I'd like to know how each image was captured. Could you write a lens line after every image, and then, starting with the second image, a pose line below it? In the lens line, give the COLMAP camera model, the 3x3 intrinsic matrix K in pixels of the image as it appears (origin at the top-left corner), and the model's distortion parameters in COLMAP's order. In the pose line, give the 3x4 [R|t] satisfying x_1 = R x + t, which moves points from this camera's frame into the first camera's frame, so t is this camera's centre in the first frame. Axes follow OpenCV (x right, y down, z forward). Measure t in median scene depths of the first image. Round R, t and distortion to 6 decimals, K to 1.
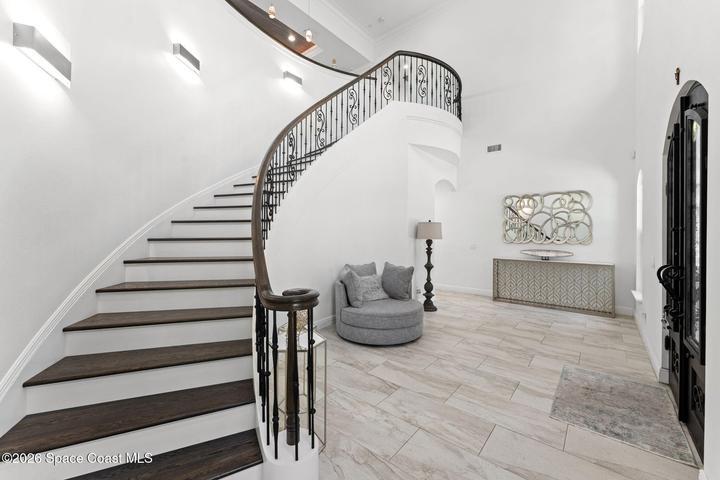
lens RADIAL K [[294.0, 0, 357.3], [0, 294.0, 230.8], [0, 0, 1]] dist [0.000542, -0.000068]
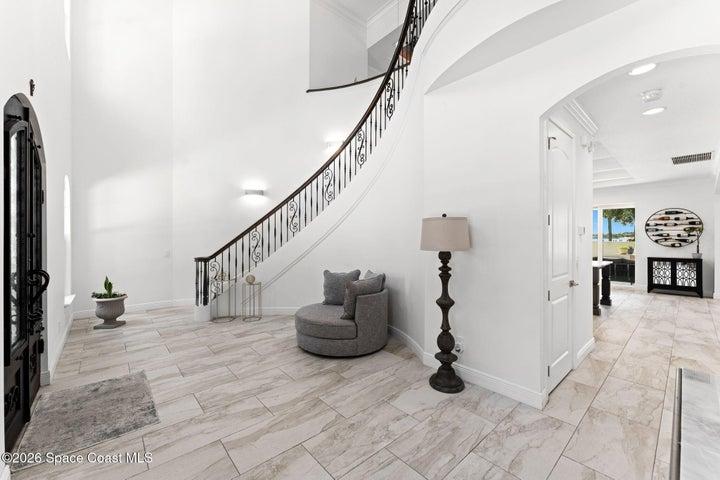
lens RADIAL K [[290.6, 0, 357.8], [0, 290.6, 237.7], [0, 0, 1]] dist [0.002179, 0.000104]
pose [[-0.156444, -0.002402, -0.987684, 1.341293], [0.005684, 0.999978, -0.003332, 0.011387], [0.987670, -0.006135, -0.156427, 1.602878]]
